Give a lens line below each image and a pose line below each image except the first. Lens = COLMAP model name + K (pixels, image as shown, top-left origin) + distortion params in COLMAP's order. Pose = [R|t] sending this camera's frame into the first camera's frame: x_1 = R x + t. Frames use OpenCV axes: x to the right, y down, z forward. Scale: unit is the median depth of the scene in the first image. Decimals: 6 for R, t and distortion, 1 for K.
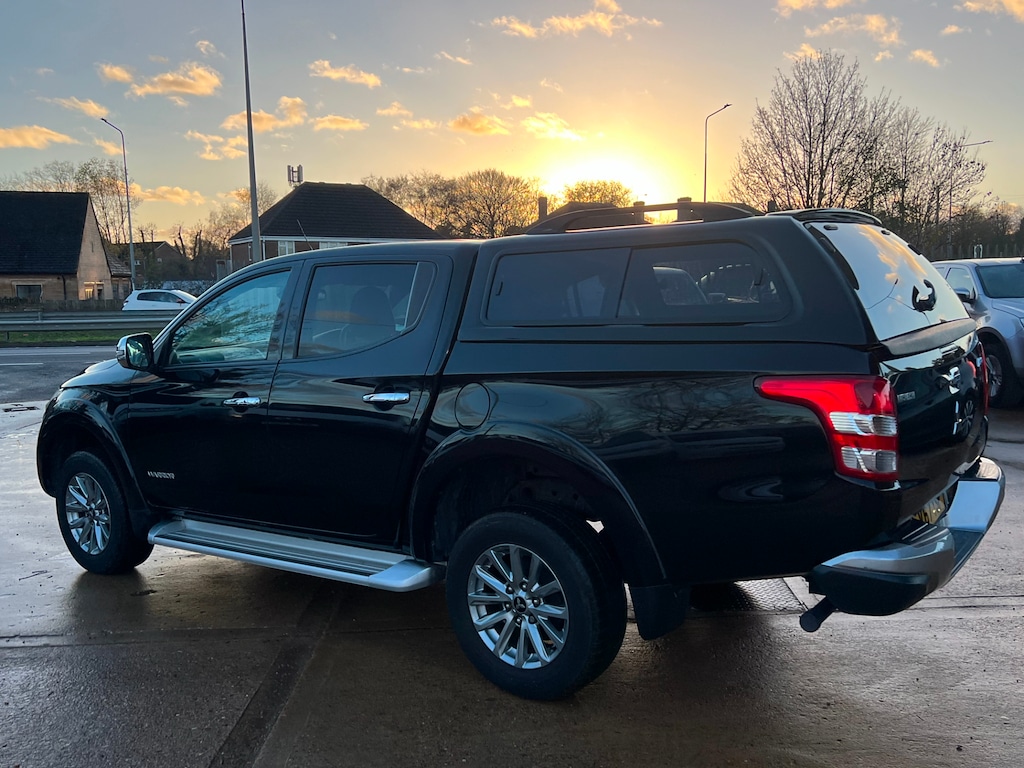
lens RADIAL K [[927.5, 0, 506.5], [0, 927.5, 385.7], [0, 0, 1]] dist [0.109720, -0.191717]
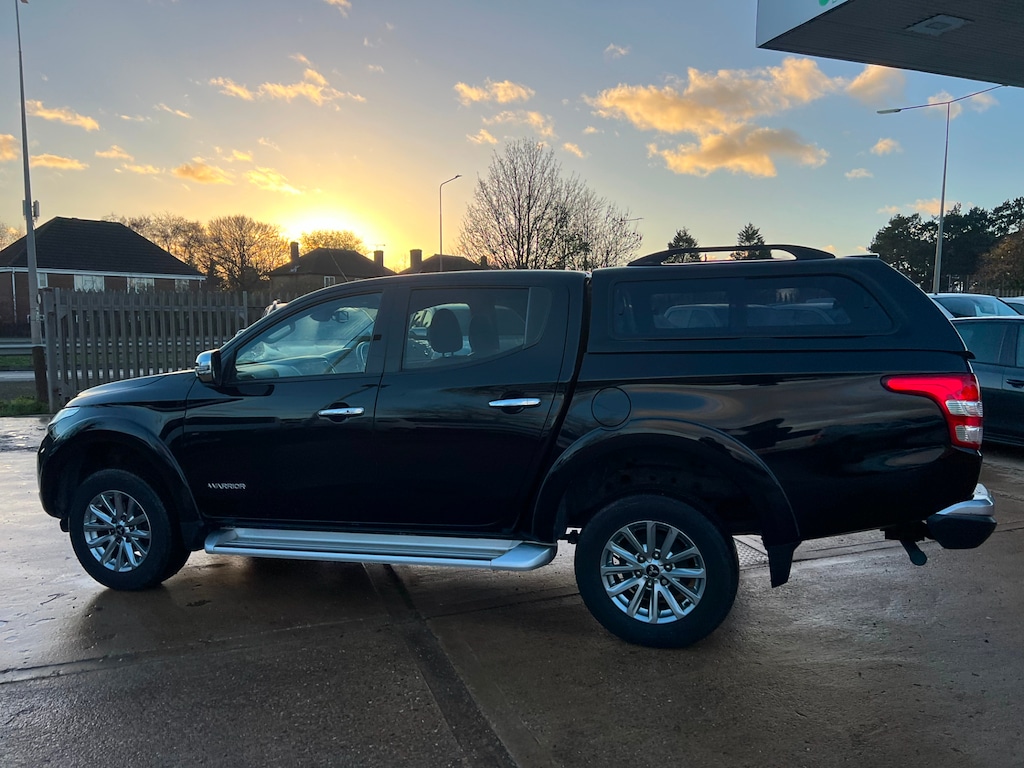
lens RADIAL K [[793.9, 0, 505.4], [0, 793.9, 387.7], [0, 0, 1]] dist [0.076586, -0.091156]
pose [[0.945672, -0.012196, 0.324893, -0.327344], [0.020905, 0.999509, -0.023329, 0.012099], [-0.324449, 0.028854, 0.945463, 0.053038]]
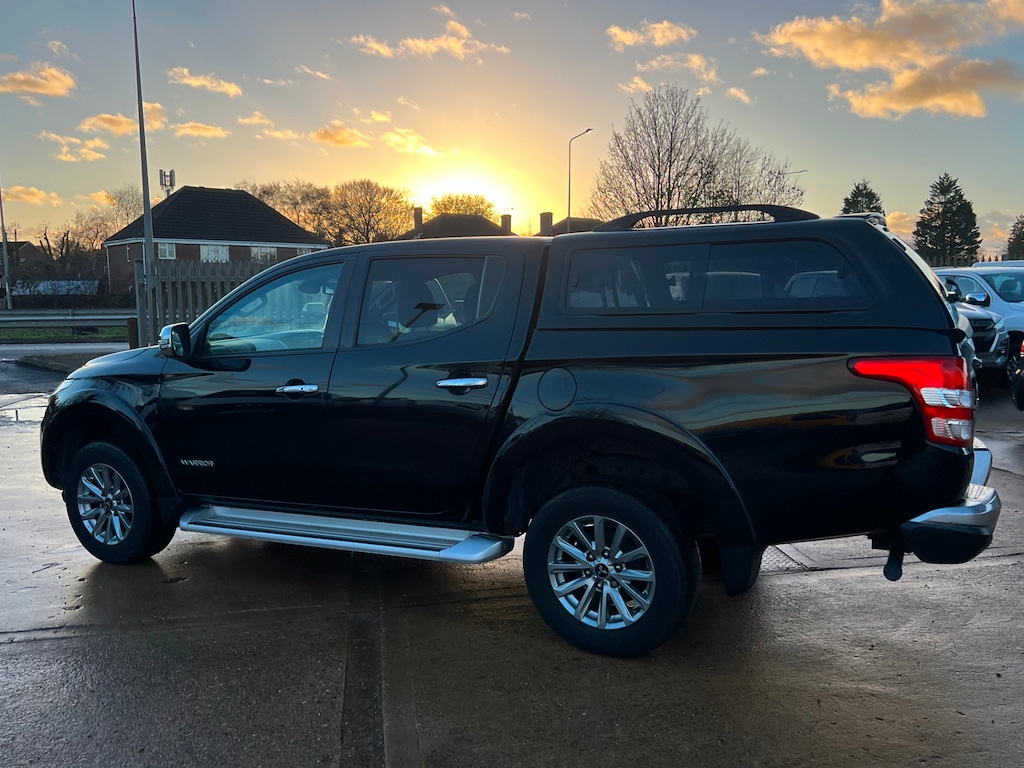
lens RADIAL K [[864.4, 0, 508.4], [0, 864.4, 386.0], [0, 0, 1]] dist [0.091640, -0.144413]
pose [[0.987171, -0.005551, 0.159573, -0.167221], [0.005407, 0.999984, 0.001336, 0.011091], [-0.159578, -0.000456, 0.987185, 0.010691]]
